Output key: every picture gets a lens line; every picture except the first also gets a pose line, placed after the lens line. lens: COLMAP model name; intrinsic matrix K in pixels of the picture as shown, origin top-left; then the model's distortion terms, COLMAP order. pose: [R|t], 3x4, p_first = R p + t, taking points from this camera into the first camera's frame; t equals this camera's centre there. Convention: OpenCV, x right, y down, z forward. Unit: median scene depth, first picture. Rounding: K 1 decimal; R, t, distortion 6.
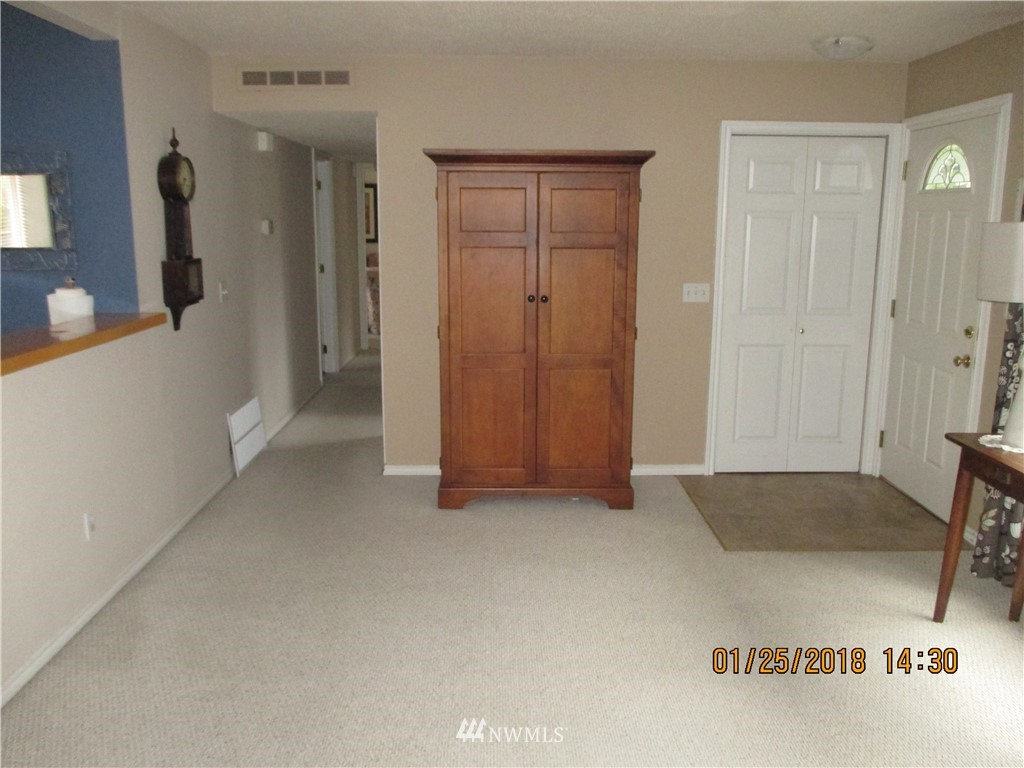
lens RADIAL K [[850.2, 0, 512.0], [0, 850.2, 384.0], [0, 0, 1]] dist [-0.068398, 0.067408]
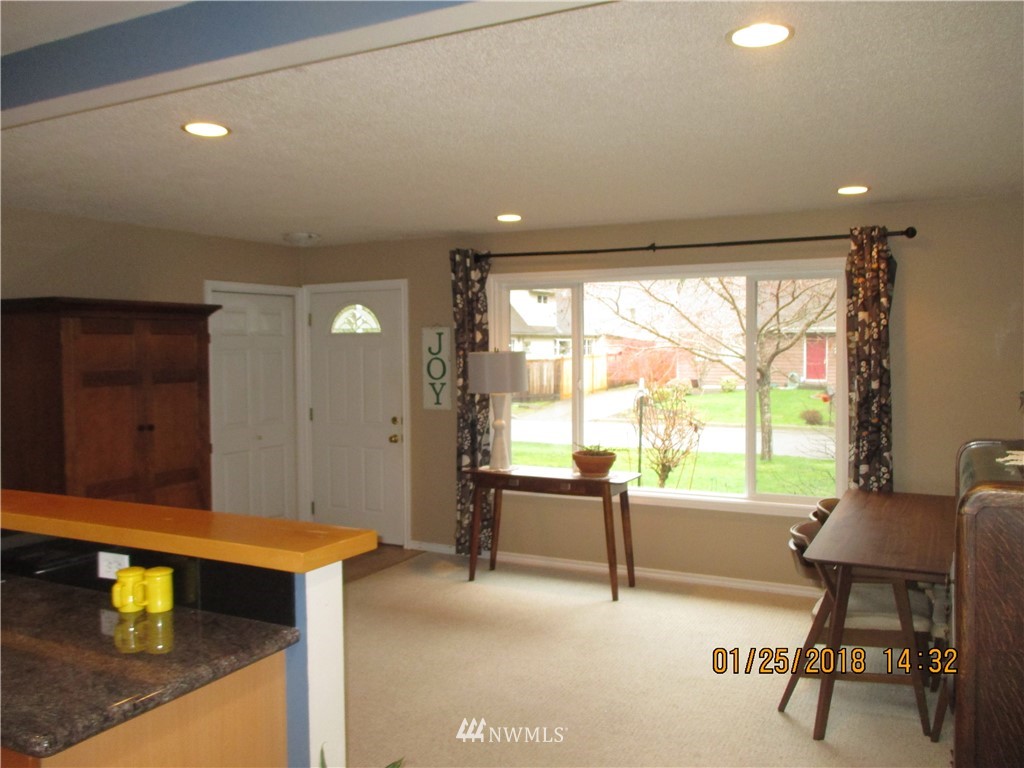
lens RADIAL K [[850.2, 0, 512.0], [0, 850.2, 384.0], [0, 0, 1]] dist [-0.068398, 0.067408]
pose [[0.465472, -0.049837, 0.883658, -0.748389], [0.179364, 0.983008, -0.039040, -0.025341], [-0.866698, 0.176668, 0.466502, 0.028955]]
